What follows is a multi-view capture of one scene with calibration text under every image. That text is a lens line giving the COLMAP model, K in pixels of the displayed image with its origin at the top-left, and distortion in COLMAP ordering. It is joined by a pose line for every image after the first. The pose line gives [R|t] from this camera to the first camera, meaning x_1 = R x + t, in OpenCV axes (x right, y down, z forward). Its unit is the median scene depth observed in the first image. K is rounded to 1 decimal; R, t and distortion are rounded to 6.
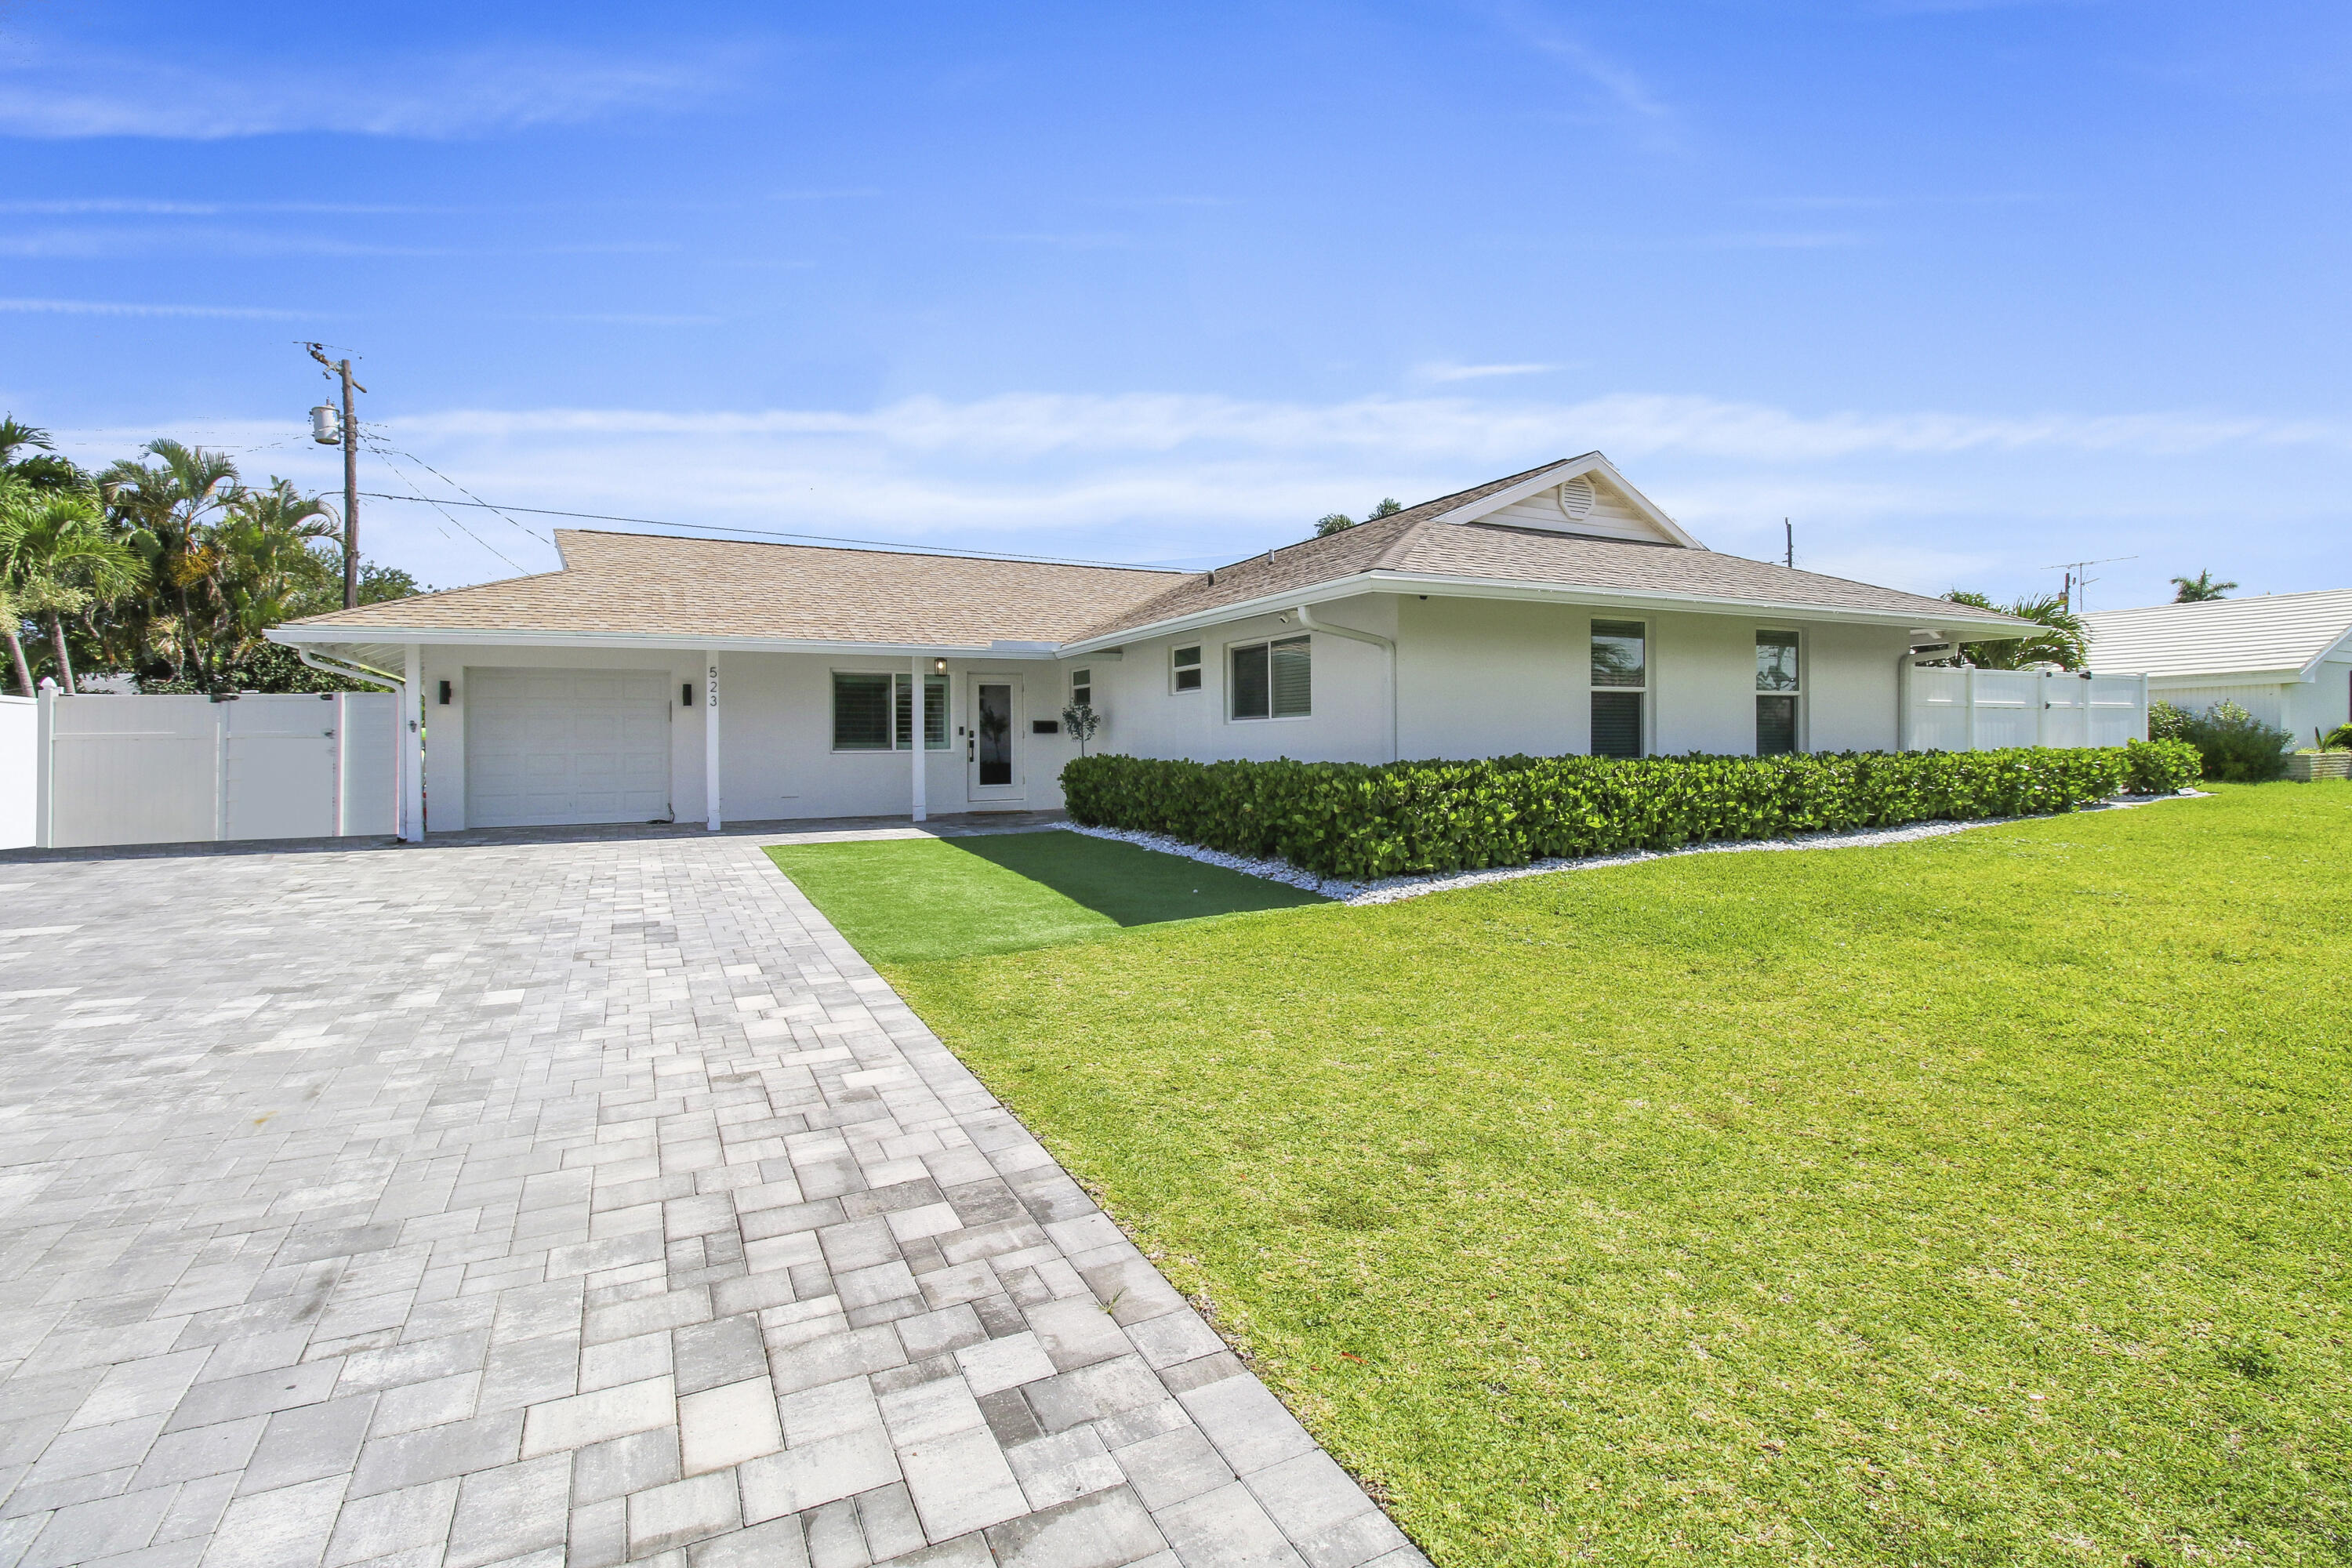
lens RADIAL K [[1108.6, 0, 1177.1], [0, 1108.6, 762.6], [0, 0, 1]] dist [-0.006788, -0.007019]
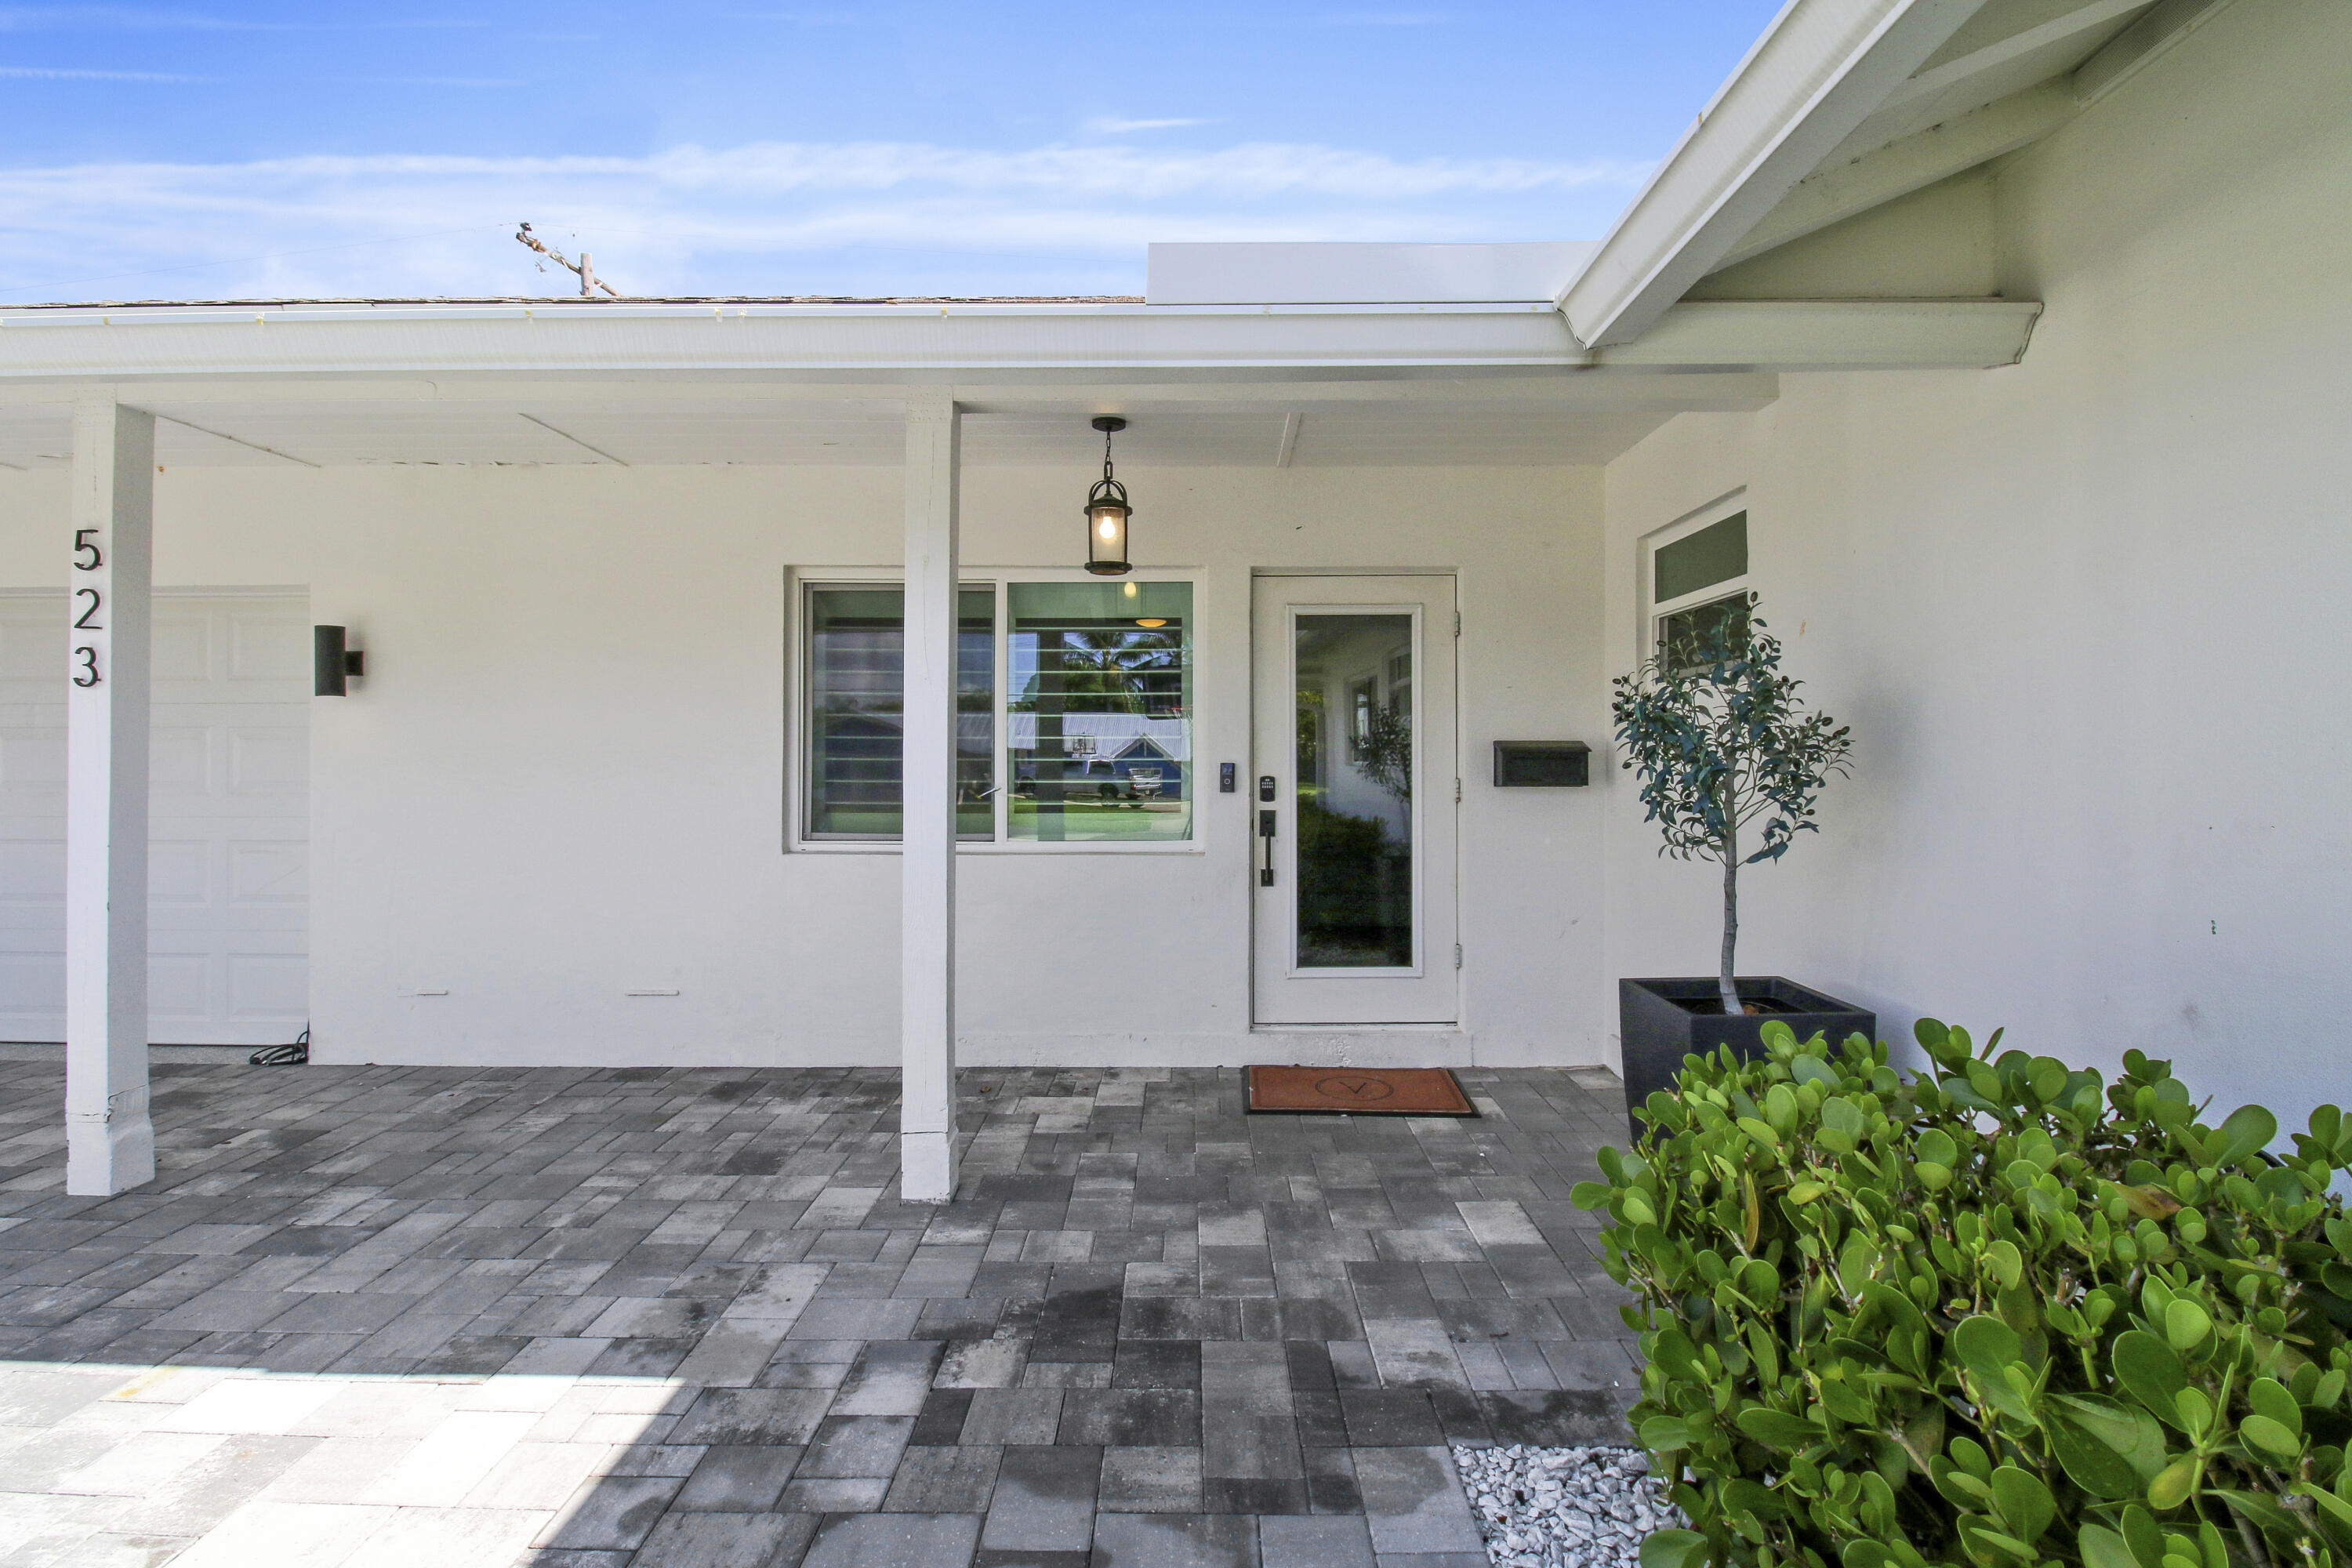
lens RADIAL K [[1108.6, 0, 1181.2], [0, 1108.6, 767.7], [0, 0, 1]] dist [-0.006788, -0.007019]
pose [[0.887078, 0.006348, -0.461577, -0.074548], [-0.006205, 0.999979, 0.001829, -0.031298], [0.461579, 0.001242, 0.887098, 0.740032]]
